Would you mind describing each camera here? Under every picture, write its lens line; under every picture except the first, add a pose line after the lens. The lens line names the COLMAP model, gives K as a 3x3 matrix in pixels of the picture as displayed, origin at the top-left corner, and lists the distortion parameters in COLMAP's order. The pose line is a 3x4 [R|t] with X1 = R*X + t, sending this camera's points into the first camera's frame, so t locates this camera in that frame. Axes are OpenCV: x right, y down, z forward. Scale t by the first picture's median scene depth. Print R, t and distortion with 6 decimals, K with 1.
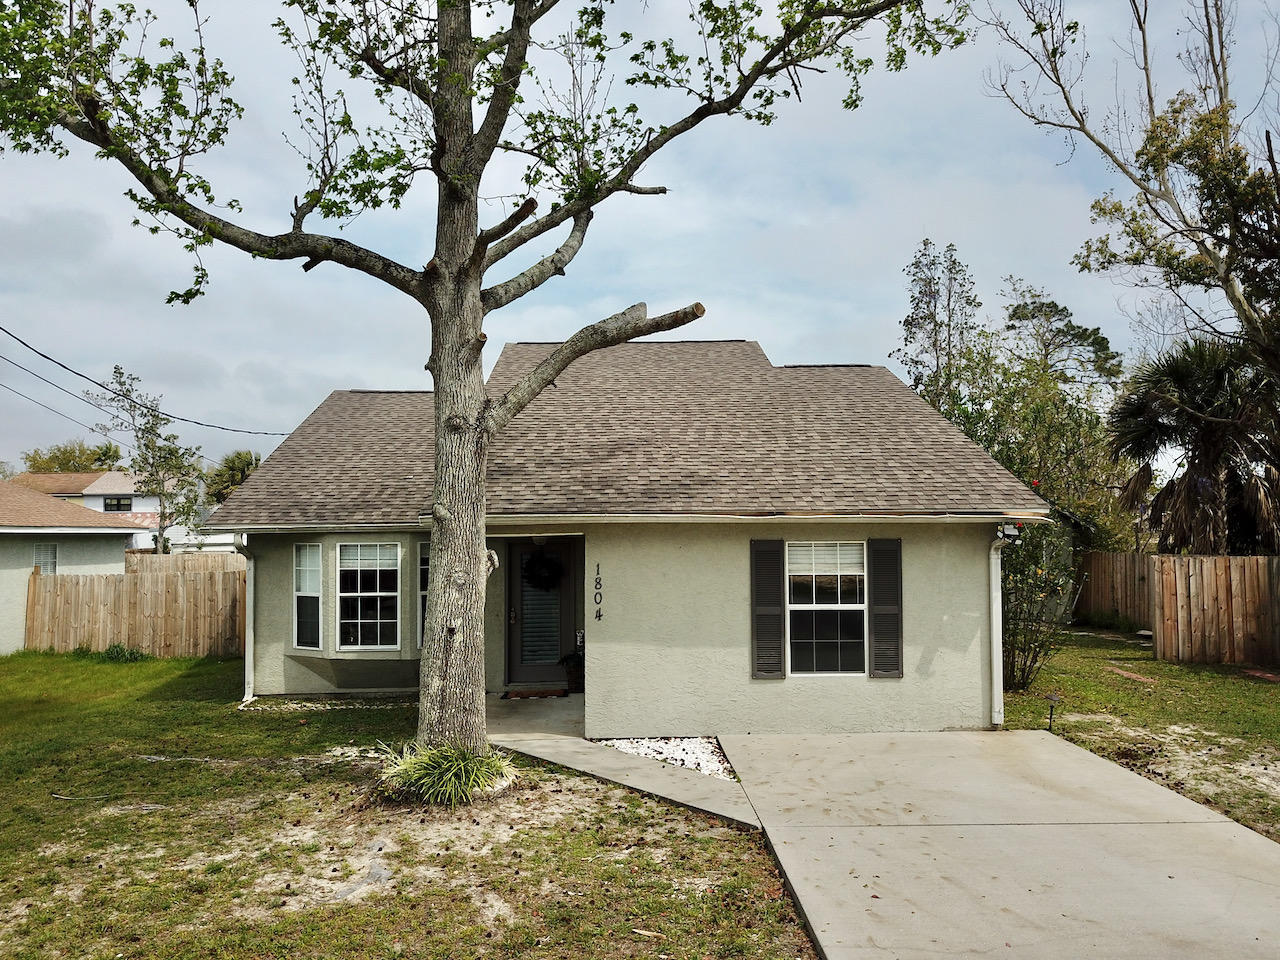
lens RADIAL K [[981.3, 0, 642.3], [0, 981.3, 486.5], [0, 0, 1]] dist [0.007741, -0.004252]
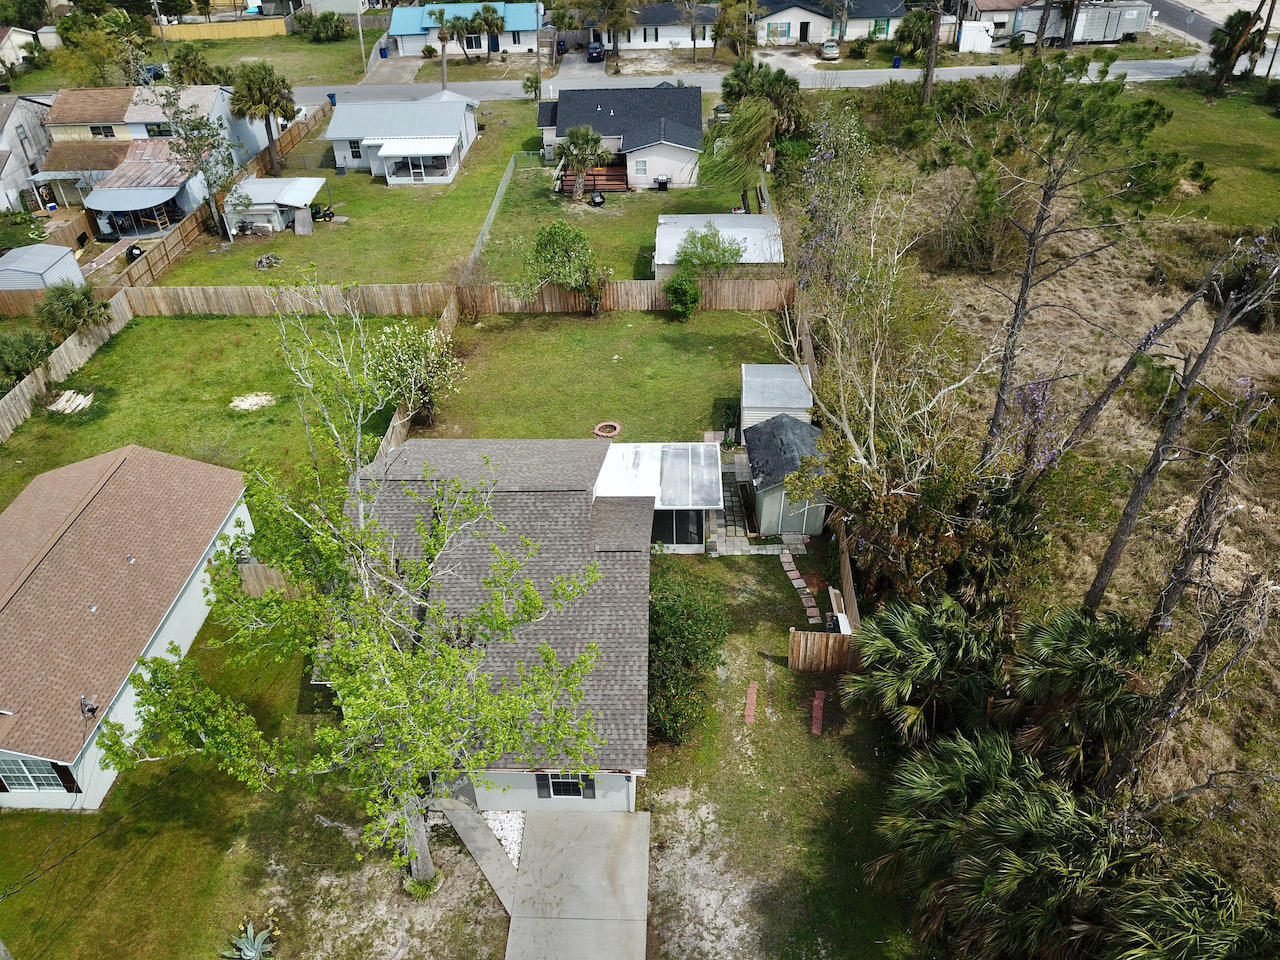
lens RADIAL K [[981.3, 0, 642.3], [0, 981.3, 486.5], [0, 0, 1]] dist [0.007741, -0.004252]
pose [[0.997944, 0.019066, -0.061182, 0.533742], [0.022761, 0.787011, 0.616519, -2.075169], [0.059906, -0.616644, 0.784959, -0.535574]]
